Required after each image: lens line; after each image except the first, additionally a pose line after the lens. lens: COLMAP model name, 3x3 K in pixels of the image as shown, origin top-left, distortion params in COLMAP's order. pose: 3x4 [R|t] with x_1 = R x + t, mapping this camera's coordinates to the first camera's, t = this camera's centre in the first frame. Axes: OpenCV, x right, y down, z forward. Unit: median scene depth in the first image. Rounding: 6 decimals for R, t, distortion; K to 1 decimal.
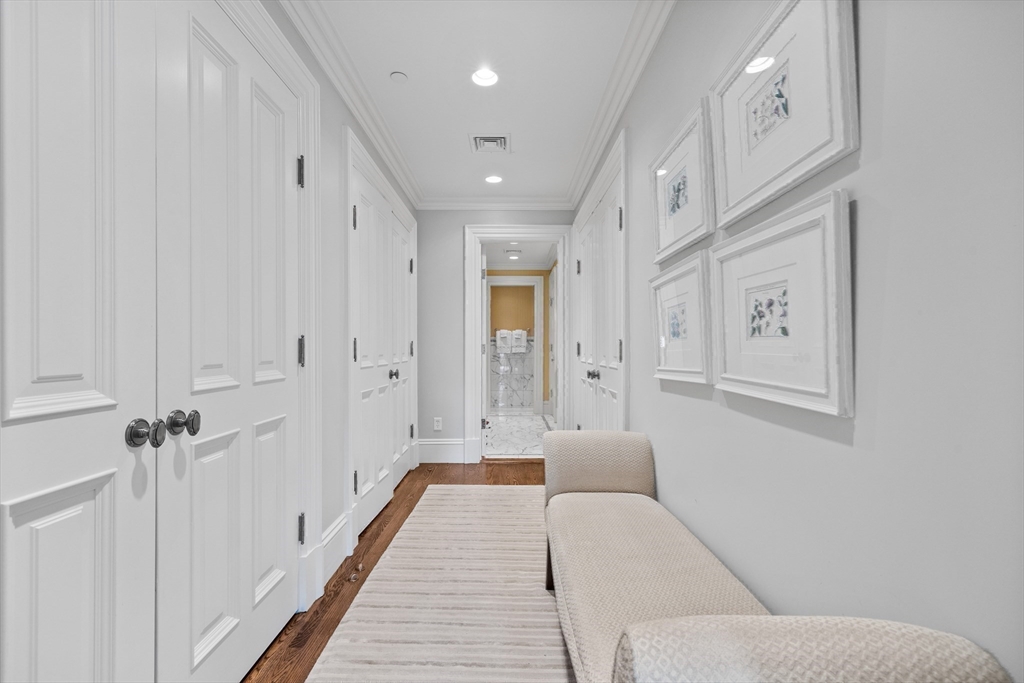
lens RADIAL K [[438.2, 0, 512.0], [0, 438.2, 344.3], [0, 0, 1]] dist [-0.004488, -0.000354]
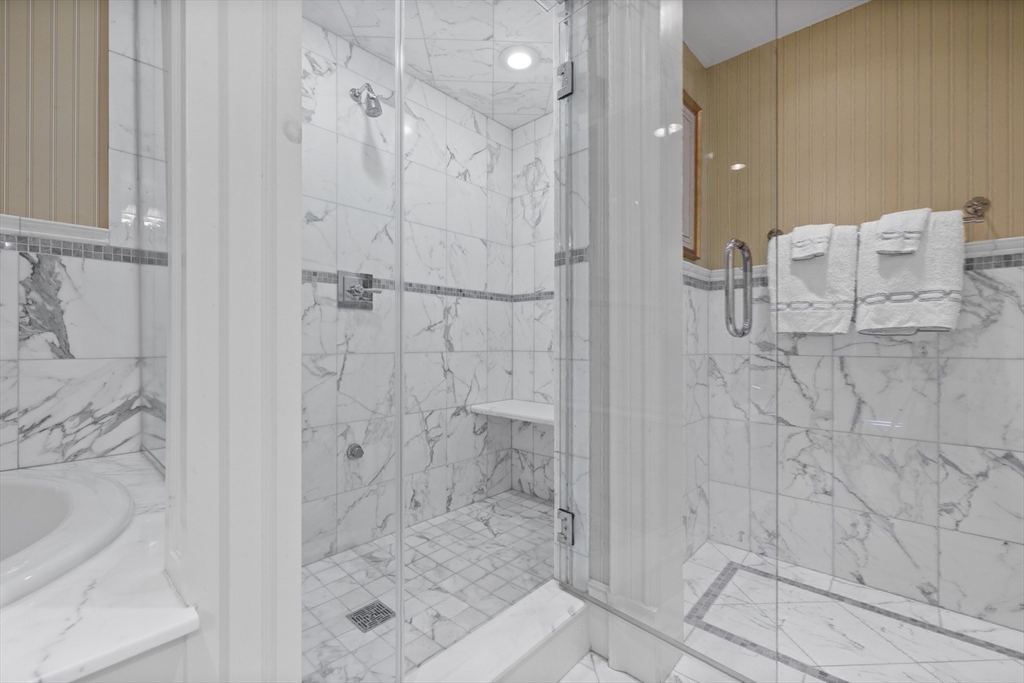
lens RADIAL K [[438.2, 0, 512.1], [0, 438.2, 339.7], [0, 0, 1]] dist [-0.004488, -0.000354]
pose [[0.742936, 0.002427, -0.669358, 0.015839], [0.006055, 0.999928, 0.010347, 0.020534], [0.669335, -0.011740, 0.742868, 0.751390]]
